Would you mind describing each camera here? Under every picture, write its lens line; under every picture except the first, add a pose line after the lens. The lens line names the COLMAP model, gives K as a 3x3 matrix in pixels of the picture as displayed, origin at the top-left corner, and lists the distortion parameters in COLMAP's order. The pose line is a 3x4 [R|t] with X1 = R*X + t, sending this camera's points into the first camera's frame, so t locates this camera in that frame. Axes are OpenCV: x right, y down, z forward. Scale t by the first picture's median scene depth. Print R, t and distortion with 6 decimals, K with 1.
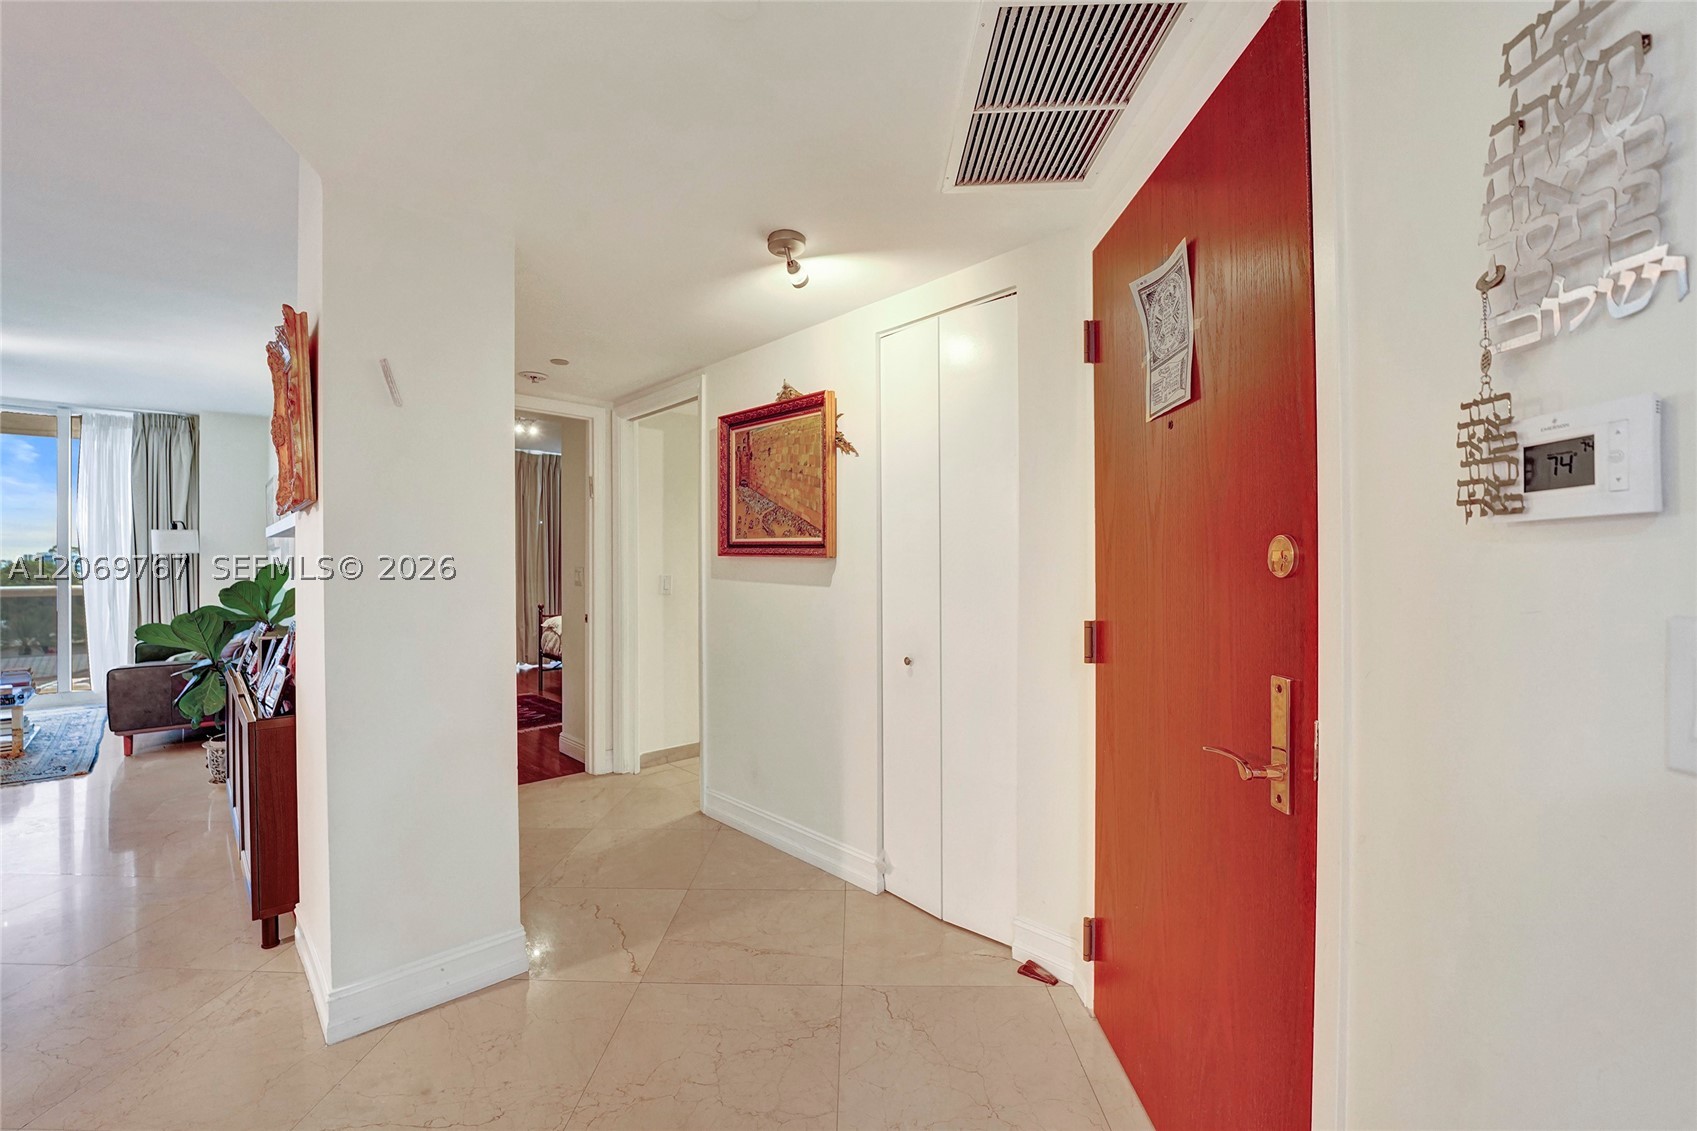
lens RADIAL K [[694.7, 0, 850.7], [0, 694.7, 551.2], [0, 0, 1]] dist [-0.023180, 0.000326]
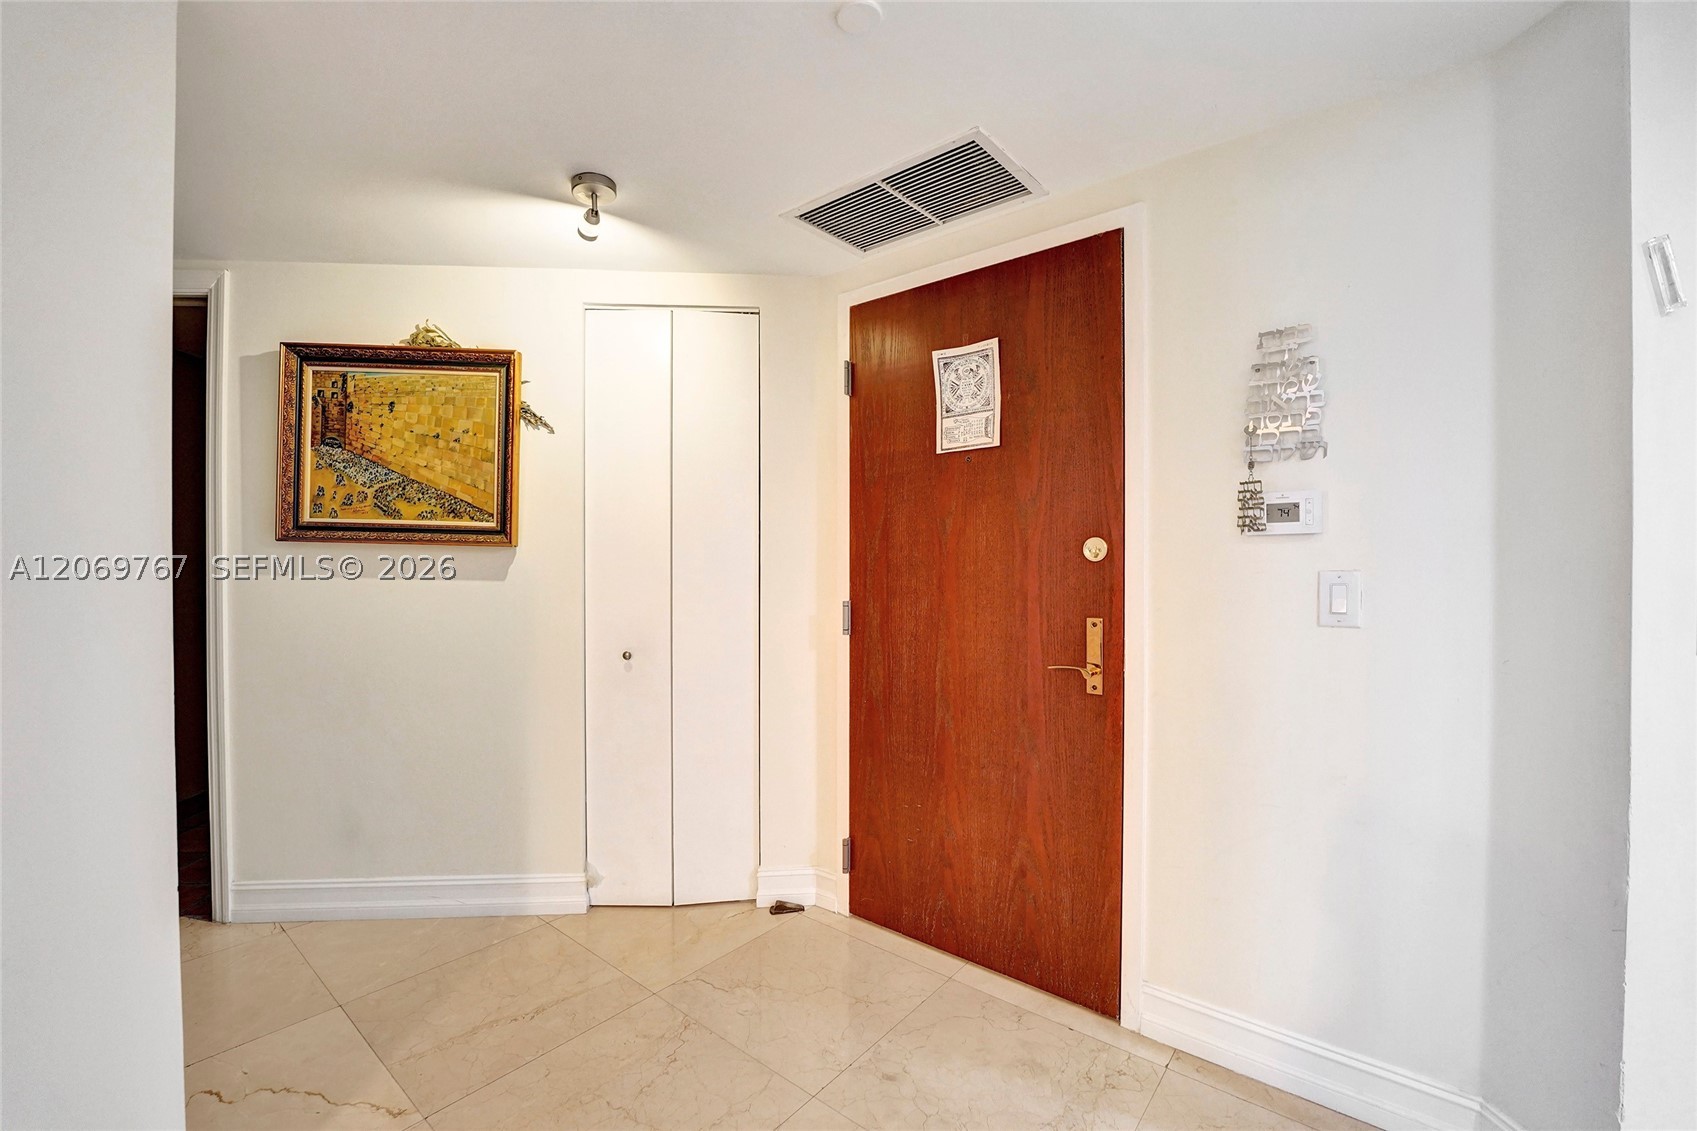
lens RADIAL K [[694.7, 0, 850.7], [0, 694.7, 551.2], [0, 0, 1]] dist [-0.023180, 0.000326]
pose [[0.626768, 0.017501, 0.779010, -0.432580], [-0.018151, 0.999804, -0.007857, 0.014237], [-0.778995, -0.009216, 0.626963, 0.143093]]
